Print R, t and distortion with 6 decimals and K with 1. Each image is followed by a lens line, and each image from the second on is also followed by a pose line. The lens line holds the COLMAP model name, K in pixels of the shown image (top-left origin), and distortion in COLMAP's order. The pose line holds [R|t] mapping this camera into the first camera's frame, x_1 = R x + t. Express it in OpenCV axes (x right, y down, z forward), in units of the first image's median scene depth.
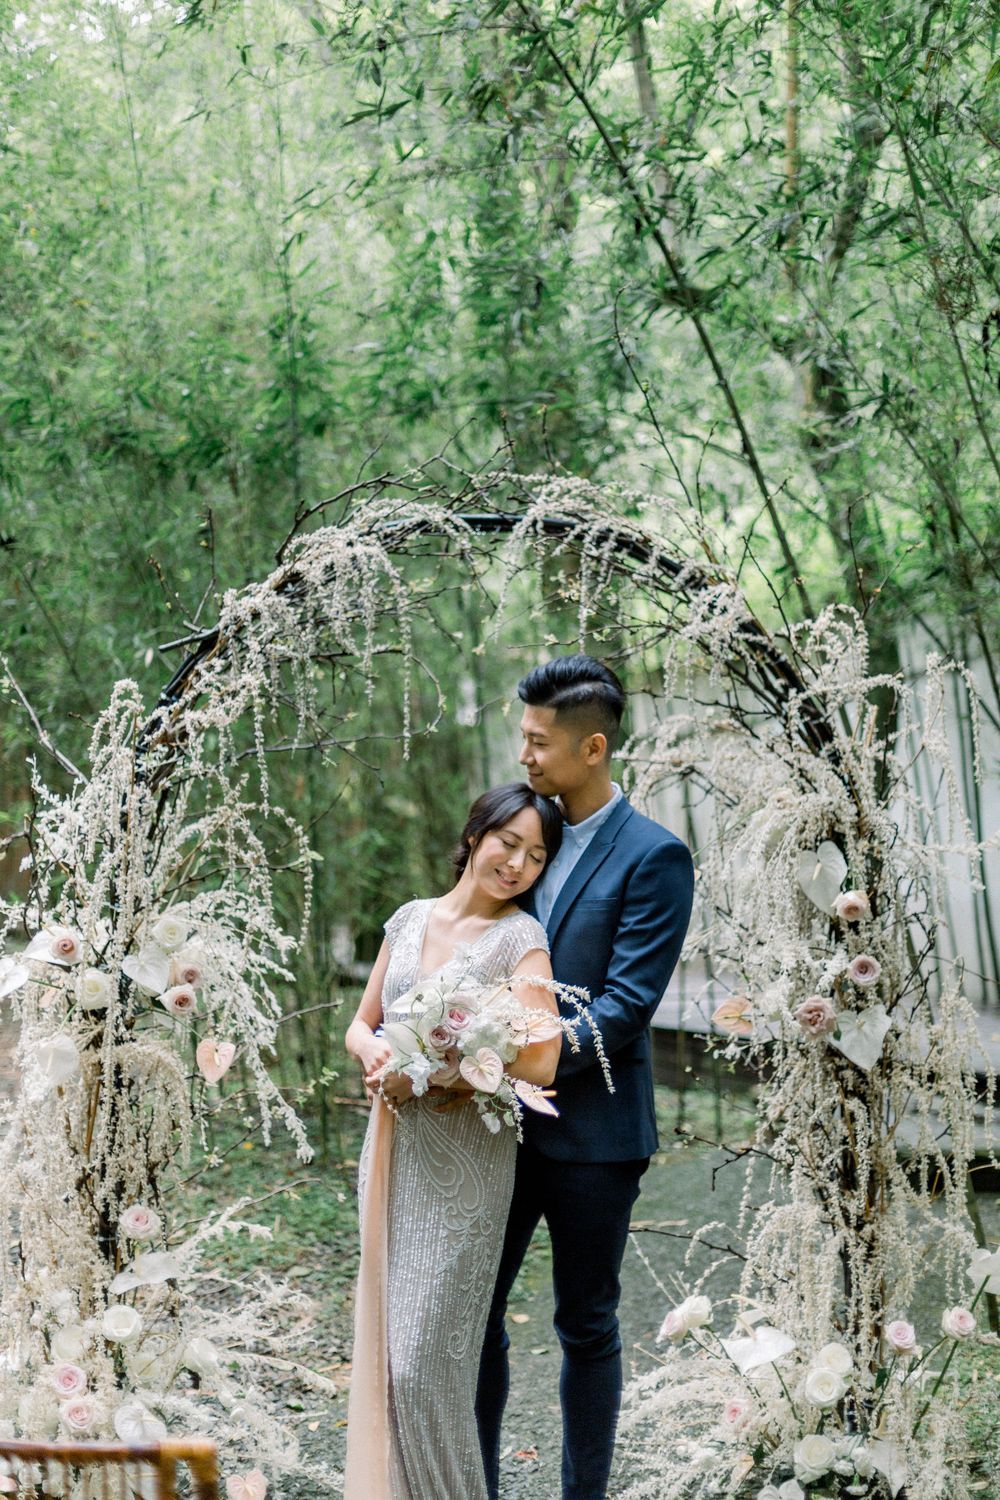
lens RADIAL K [[2151.6, 0, 478.4], [0, 2151.6, 811.3], [0, 0, 1]] dist [0.110928, 0.000000]
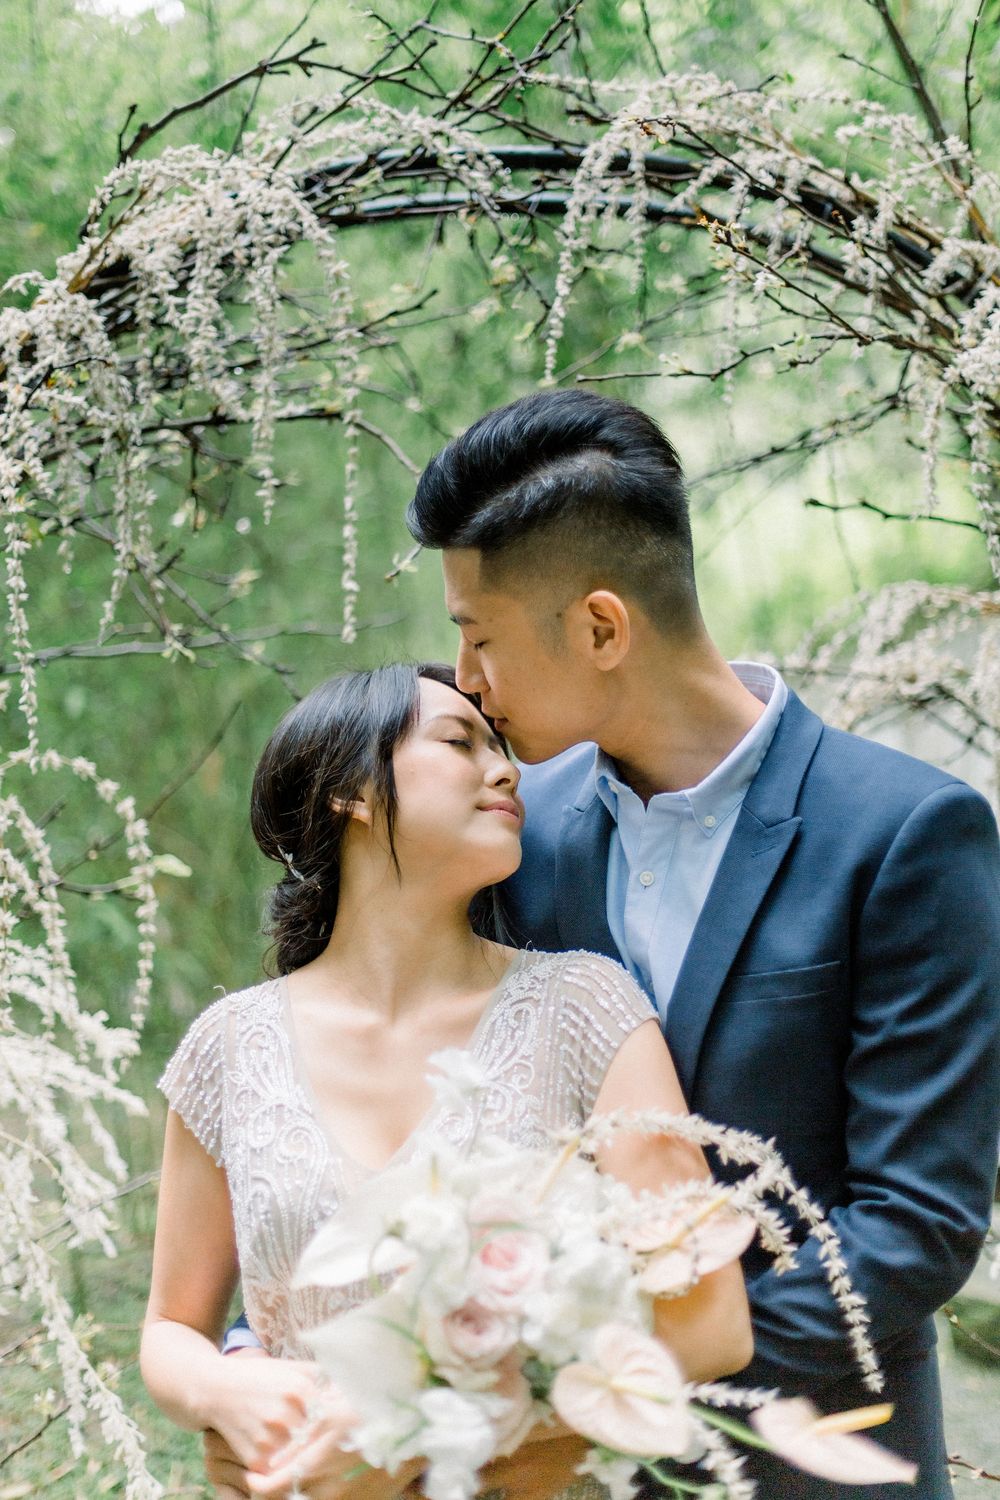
lens RADIAL K [[2151.6, 0, 500.1], [0, 2151.6, 751.1], [0, 0, 1]] dist [0.110928, 0.000000]
pose [[0.999978, -0.001523, 0.006390, -0.004620], [0.001842, 0.998732, -0.050301, 0.020406], [-0.006306, 0.050311, 0.998714, 0.529295]]
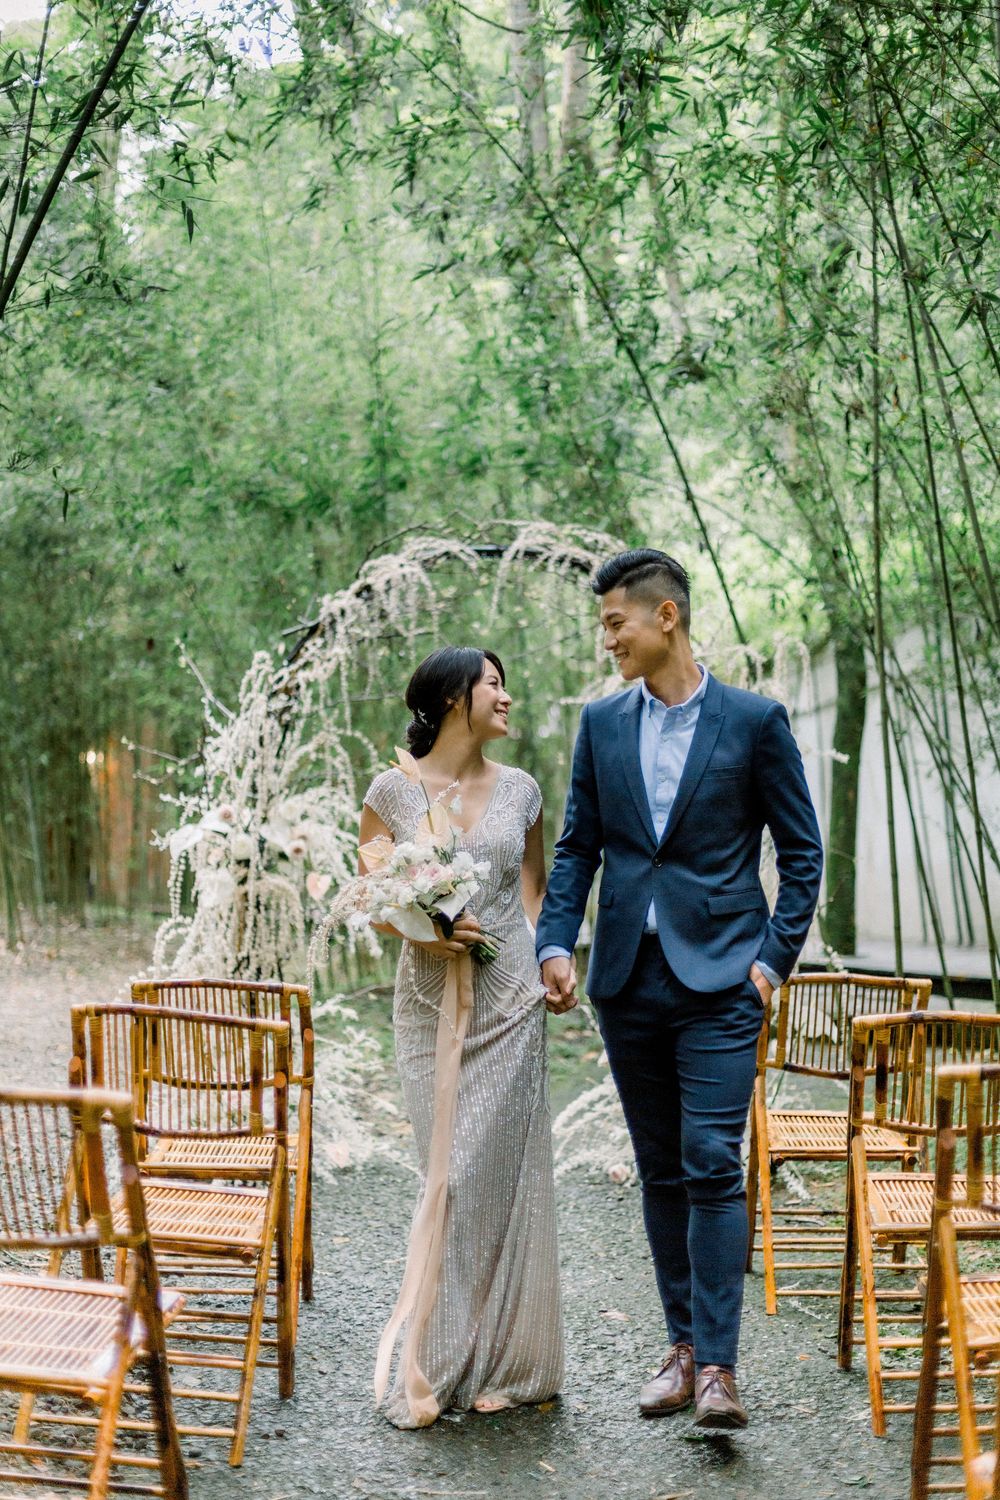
lens RADIAL K [[2151.6, 0, 500.4], [0, 2151.6, 749.0], [0, 0, 1]] dist [0.110928, 0.000000]
pose [[0.998731, -0.008185, -0.049686, 0.090865], [0.006074, 0.999078, -0.042494, 0.078558], [0.049988, 0.042139, 0.997861, -0.575456]]
